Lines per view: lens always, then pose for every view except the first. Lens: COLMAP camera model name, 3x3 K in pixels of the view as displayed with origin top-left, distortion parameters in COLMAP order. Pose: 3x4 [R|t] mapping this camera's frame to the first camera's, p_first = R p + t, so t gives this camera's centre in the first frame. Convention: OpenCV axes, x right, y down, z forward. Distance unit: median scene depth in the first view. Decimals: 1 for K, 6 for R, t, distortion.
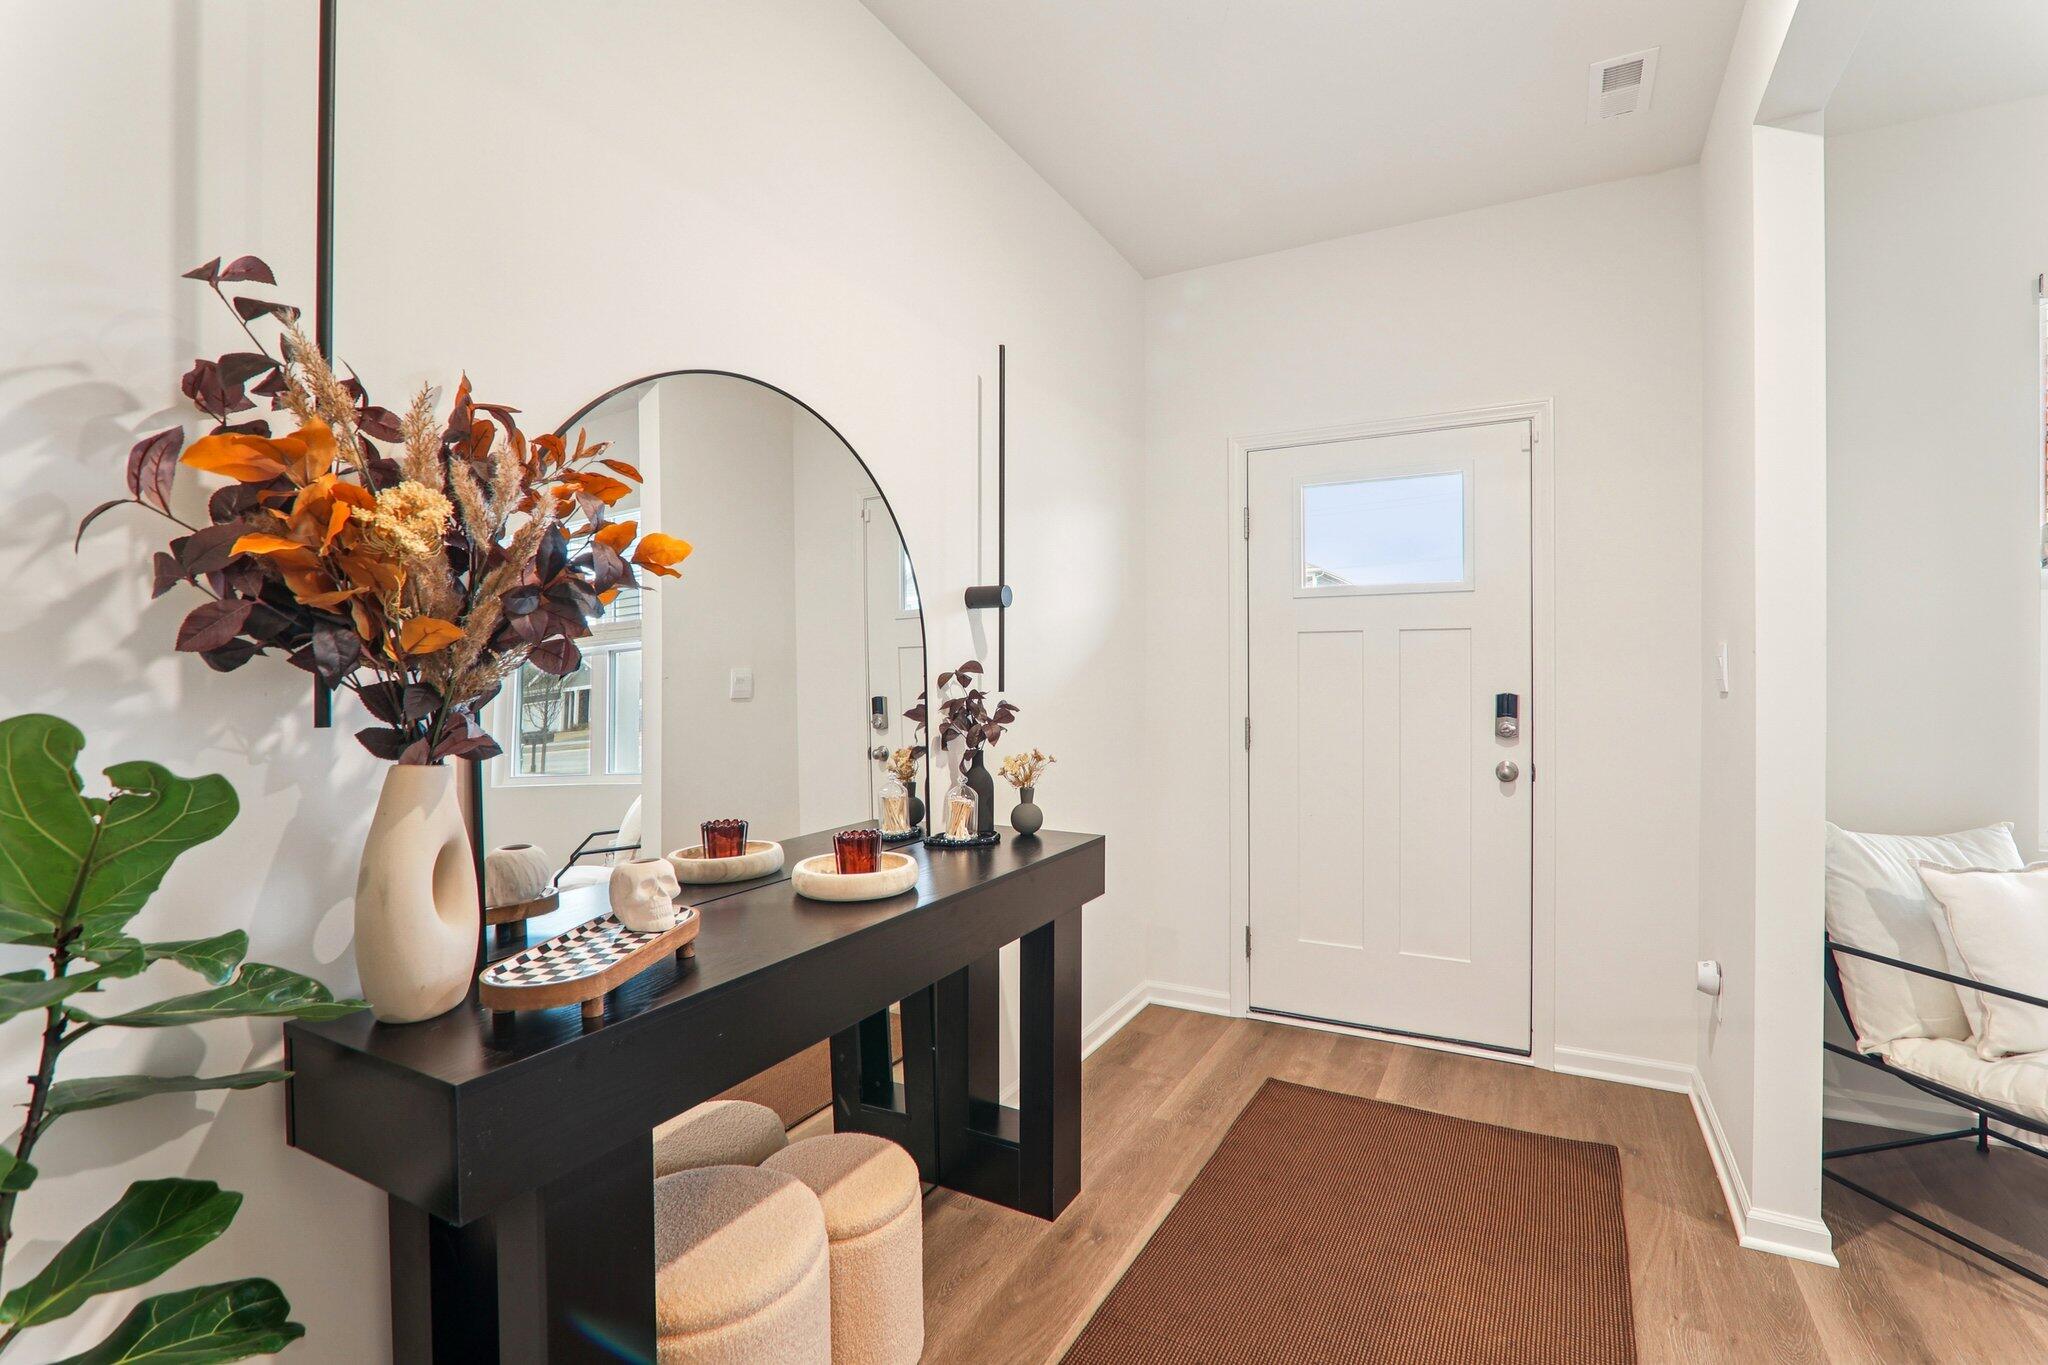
lens RADIAL K [[942.1, 0, 1018.4], [0, 942.1, 669.2], [0, 0, 1]] dist [-0.015191, -0.000472]
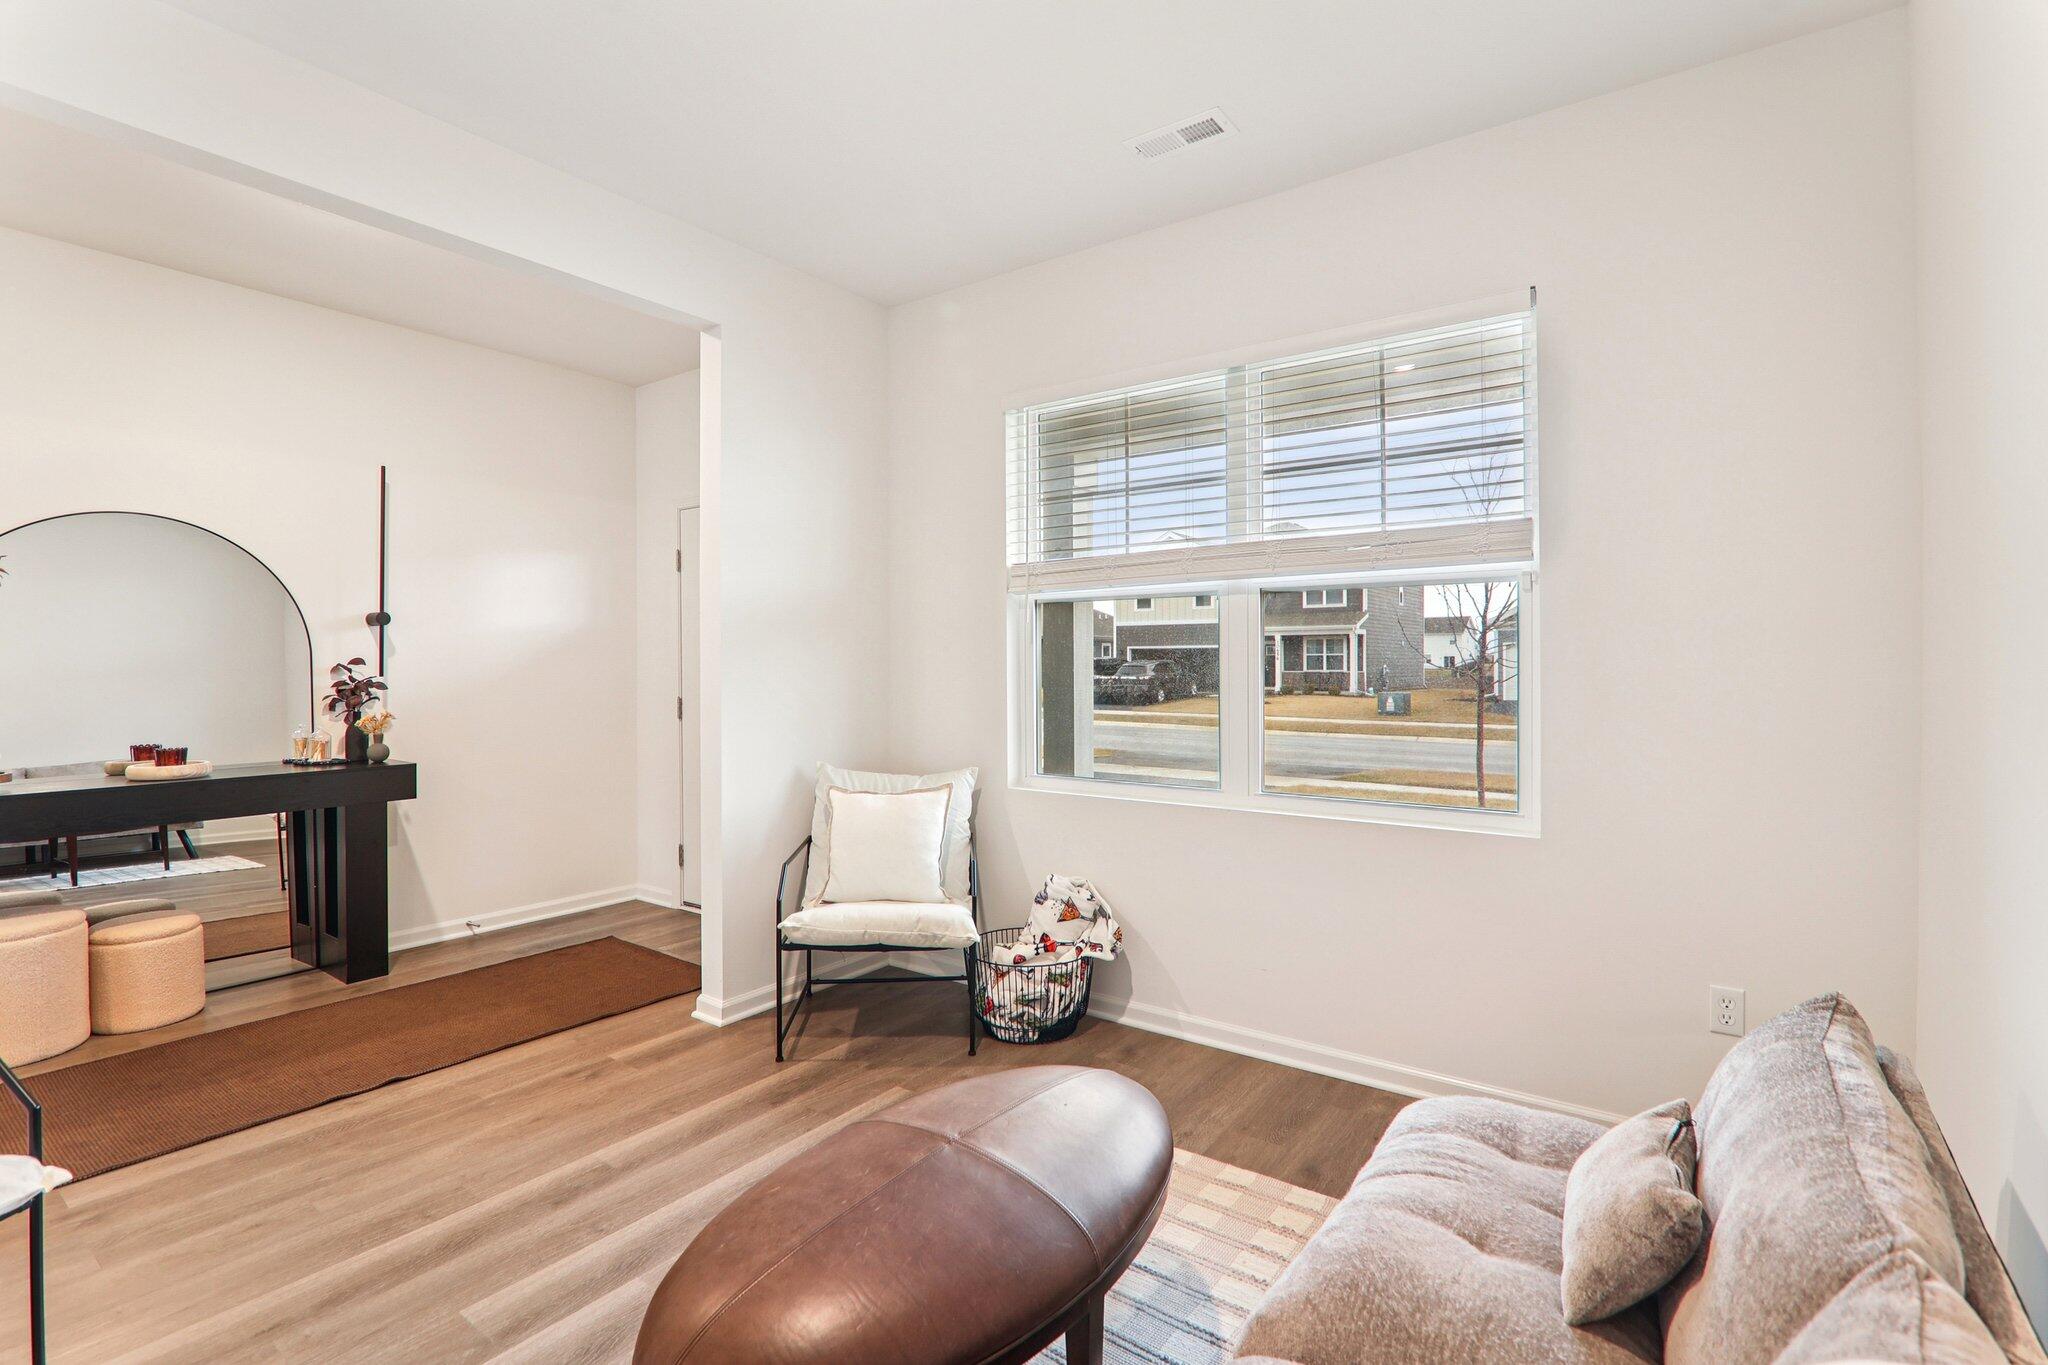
lens RADIAL K [[942.1, 0, 1018.4], [0, 942.1, 669.2], [0, 0, 1]] dist [-0.015191, -0.000472]
pose [[0.991081, 0.003908, -0.133203, 1.470523], [-0.003734, 0.999992, 0.001559, 0.005150], [0.133208, -0.001048, 0.991087, -0.535657]]
